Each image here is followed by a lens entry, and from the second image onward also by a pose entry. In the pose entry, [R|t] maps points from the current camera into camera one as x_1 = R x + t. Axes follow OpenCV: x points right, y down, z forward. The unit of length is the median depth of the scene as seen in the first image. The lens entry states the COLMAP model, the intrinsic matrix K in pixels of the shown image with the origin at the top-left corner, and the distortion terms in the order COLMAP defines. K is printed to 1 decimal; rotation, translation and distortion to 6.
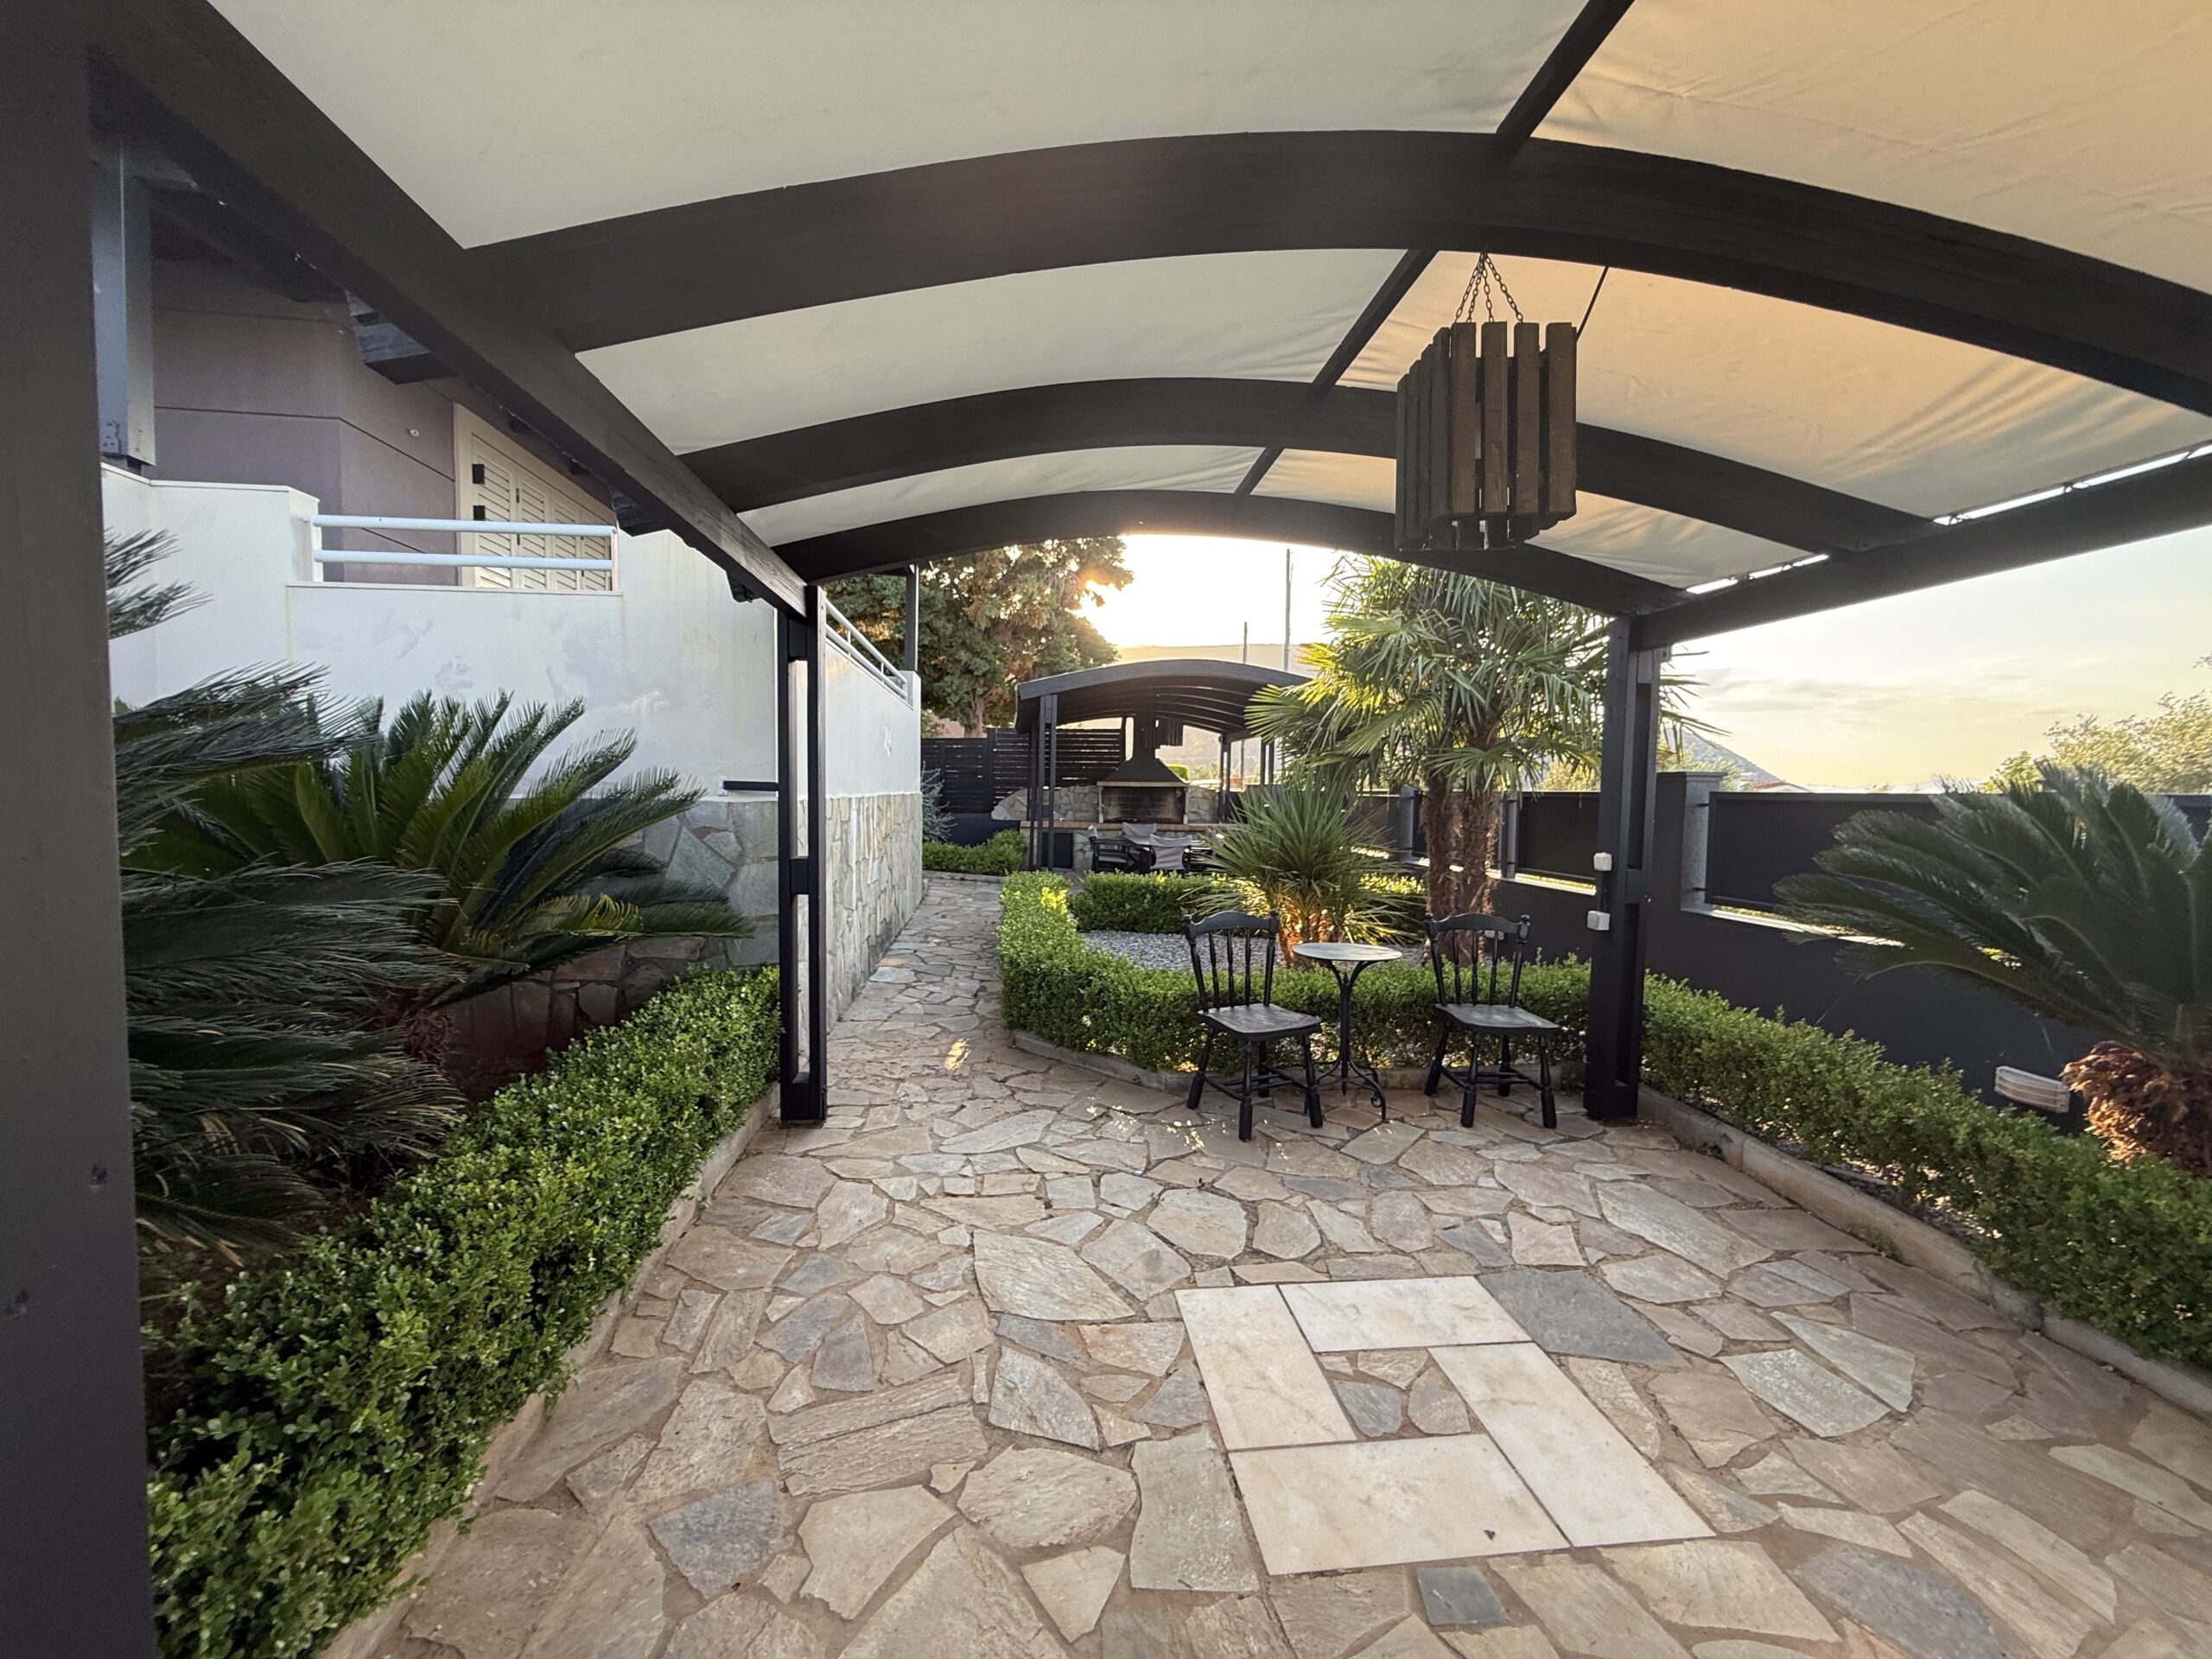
lens RADIAL K [[877.7, 0, 1102.9], [0, 877.7, 833.6], [0, 0, 1]] dist [-0.000260, -0.000145]
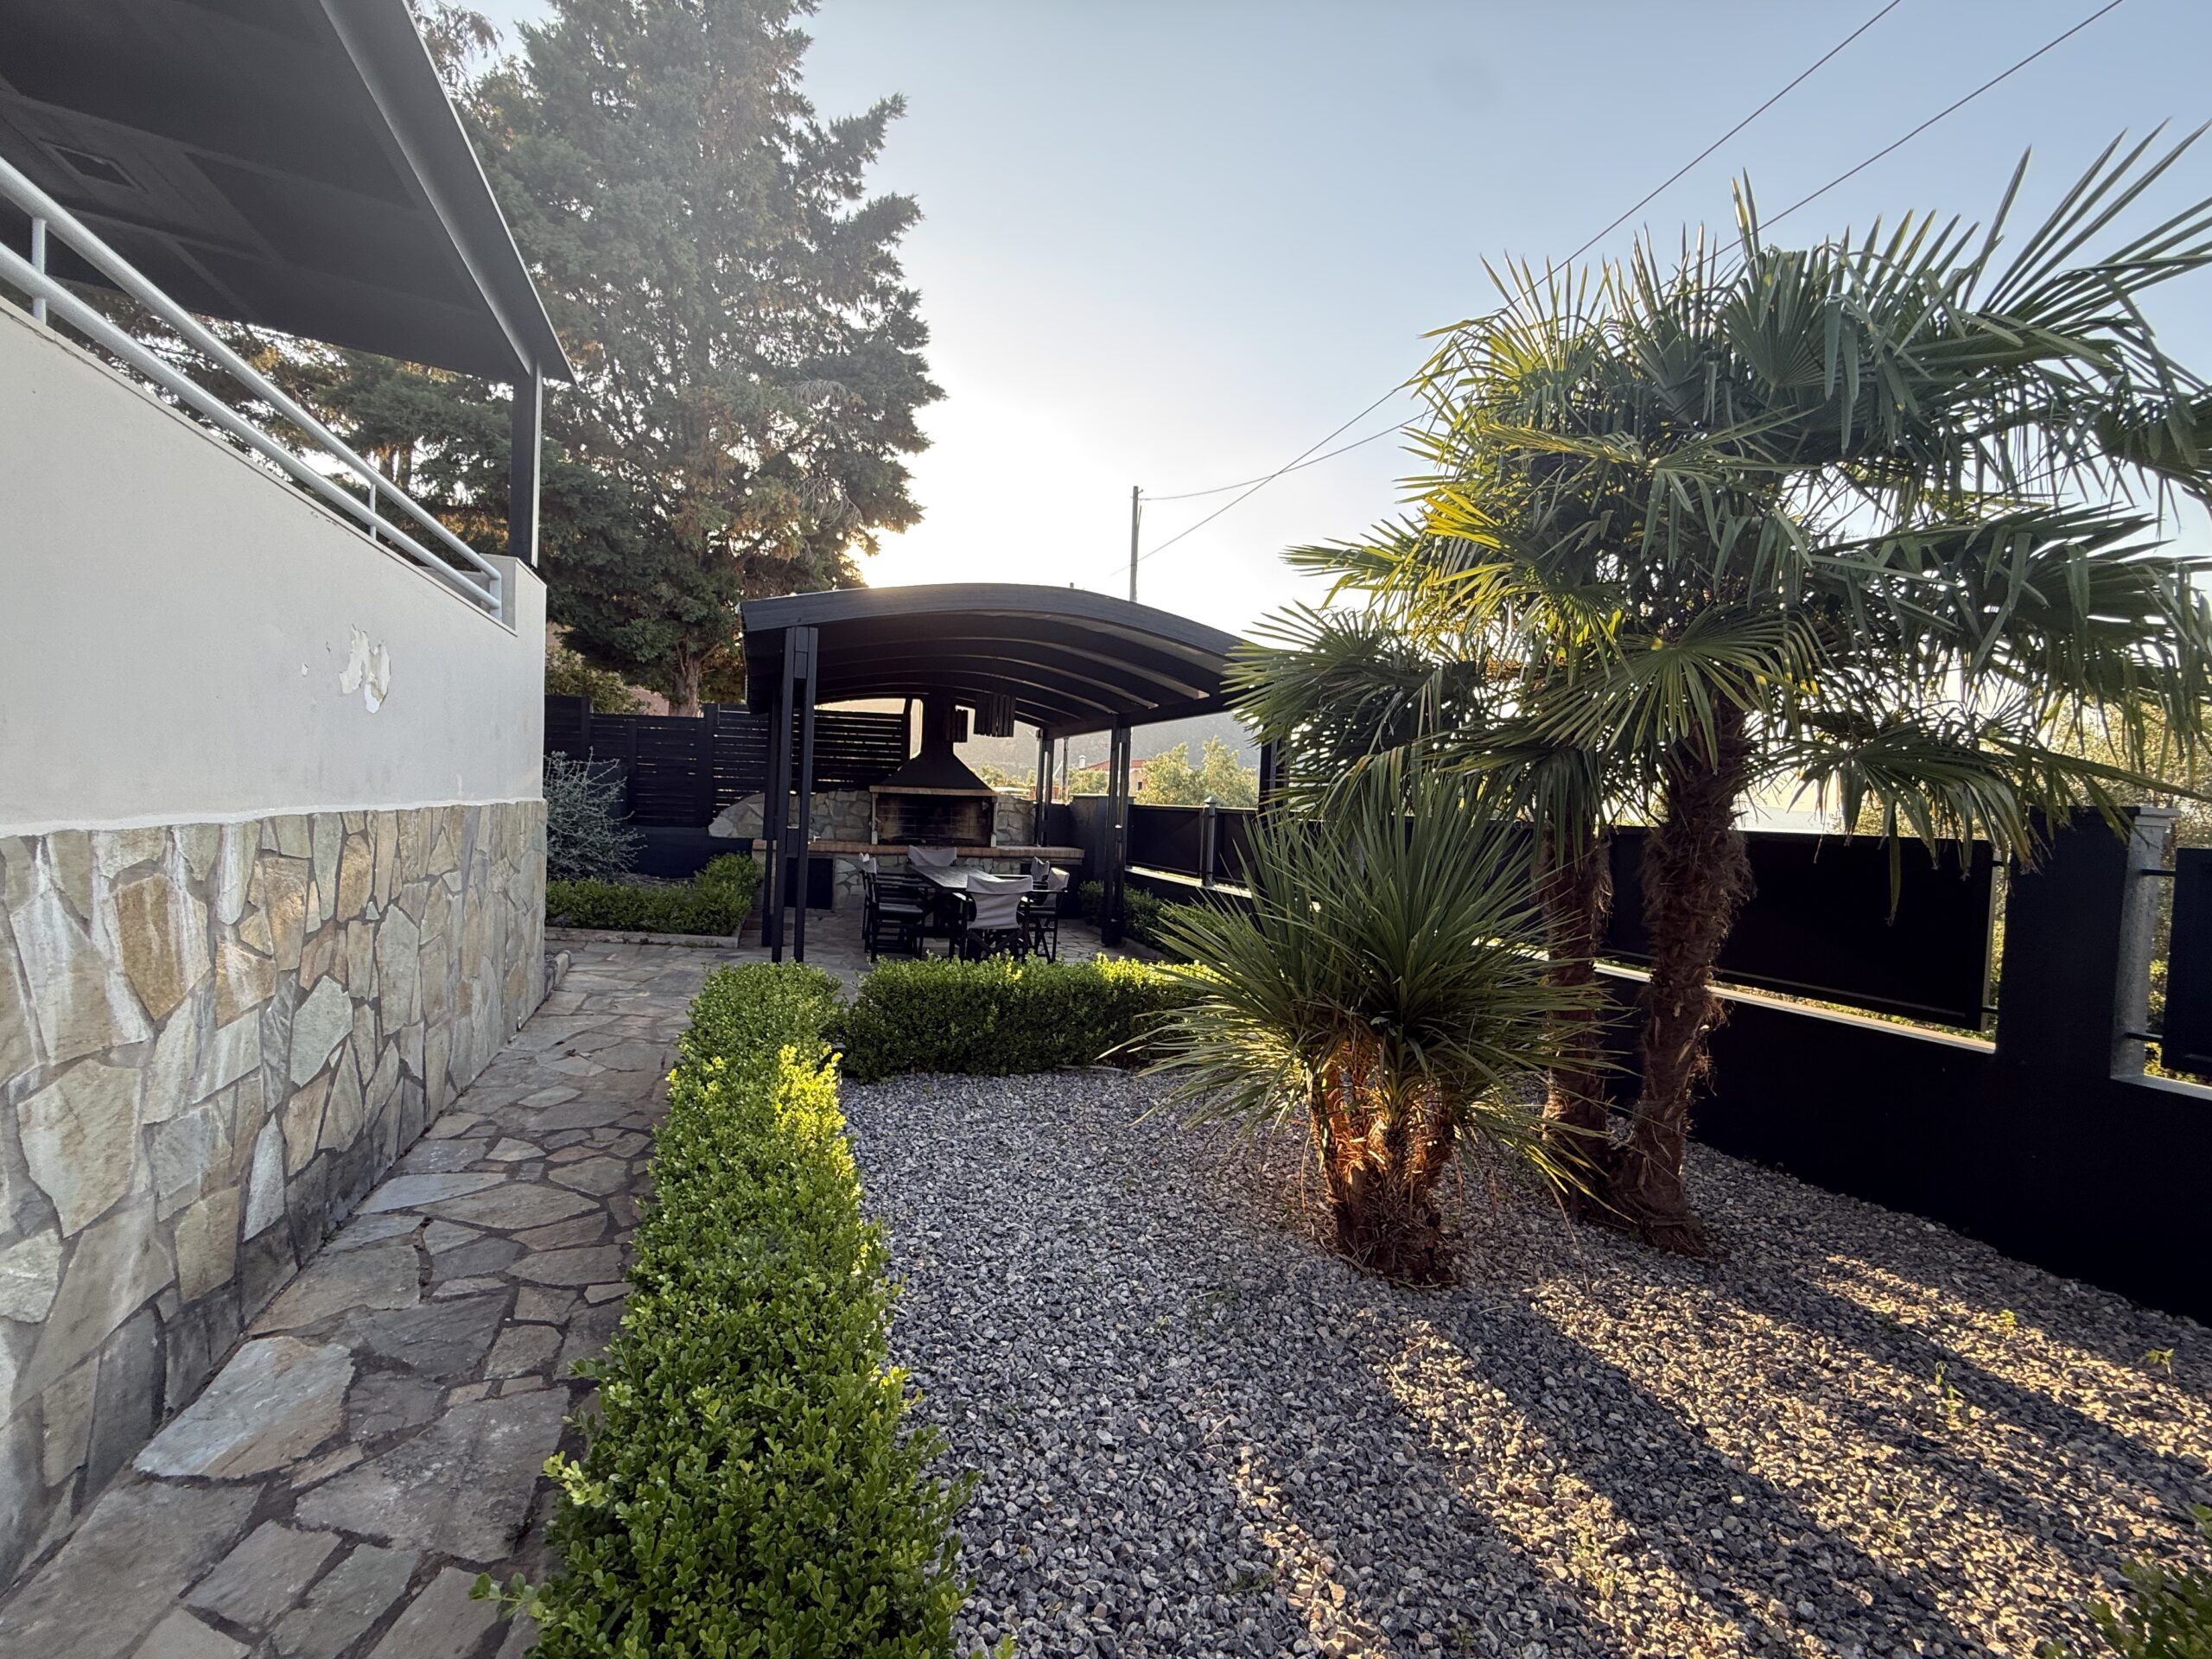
lens RADIAL K [[877.7, 0, 1102.9], [0, 877.7, 833.6], [0, 0, 1]] dist [-0.000260, -0.000145]
pose [[0.962800, 0.014347, 0.269834, -0.016811], [-0.012516, 0.999885, -0.008505, -0.017737], [-0.269925, 0.004811, 0.962869, 0.274267]]
